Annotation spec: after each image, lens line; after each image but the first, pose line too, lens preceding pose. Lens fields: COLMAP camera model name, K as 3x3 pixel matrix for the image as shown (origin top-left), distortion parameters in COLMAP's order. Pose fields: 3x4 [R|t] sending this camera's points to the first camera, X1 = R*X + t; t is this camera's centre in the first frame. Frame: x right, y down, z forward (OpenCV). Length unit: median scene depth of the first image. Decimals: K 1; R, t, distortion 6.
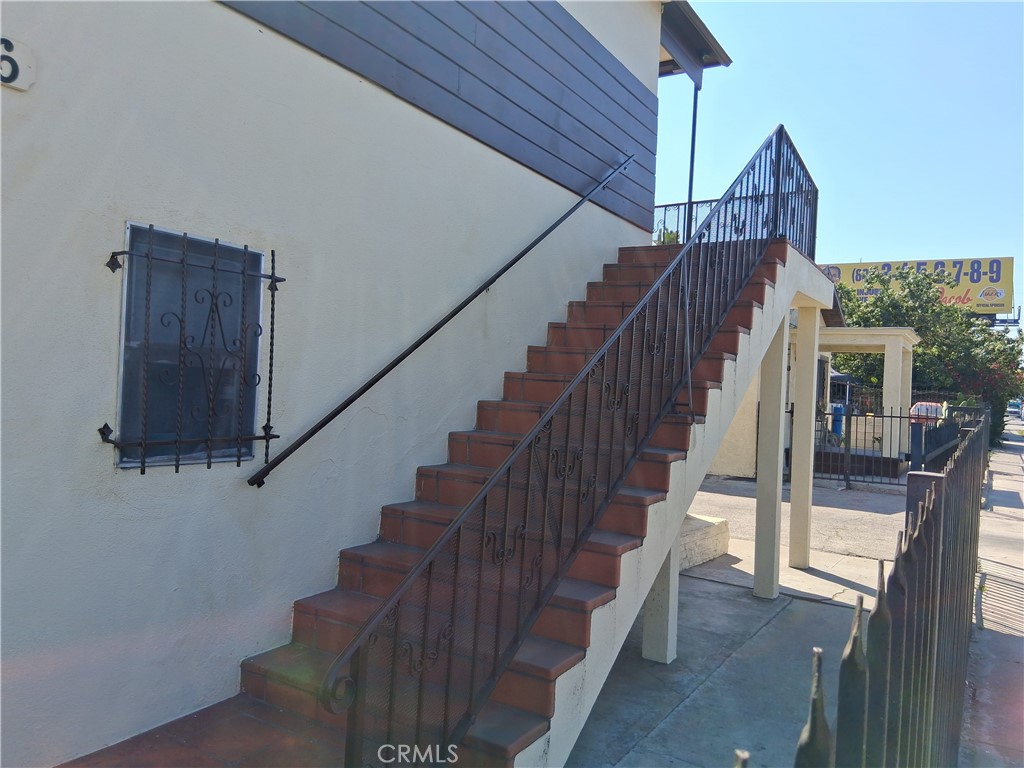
lens RADIAL K [[767.6, 0, 512.0], [0, 767.6, 384.0], [0, 0, 1]] dist [0.118492, -0.170640]
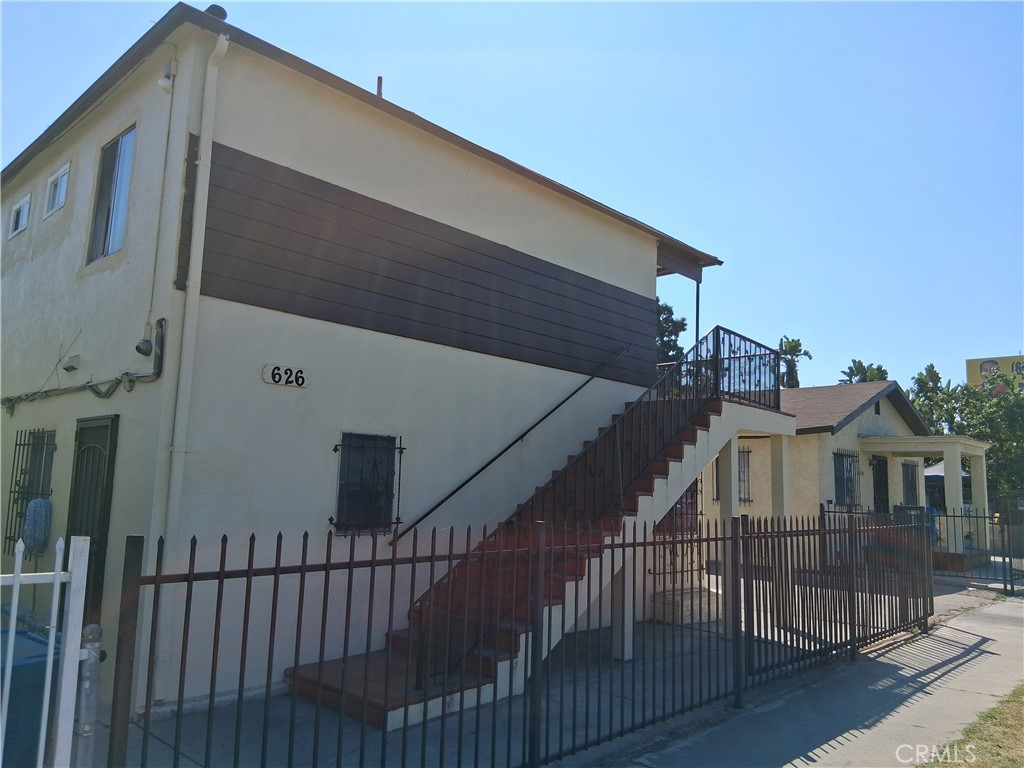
lens RADIAL K [[767.6, 0, 512.0], [0, 767.6, 384.0], [0, 0, 1]] dist [0.118492, -0.170640]
pose [[0.979656, -0.044332, -0.195726, 0.428437], [0.017697, 0.990579, -0.135792, -0.016237], [0.199902, 0.129566, 0.971212, -1.057868]]
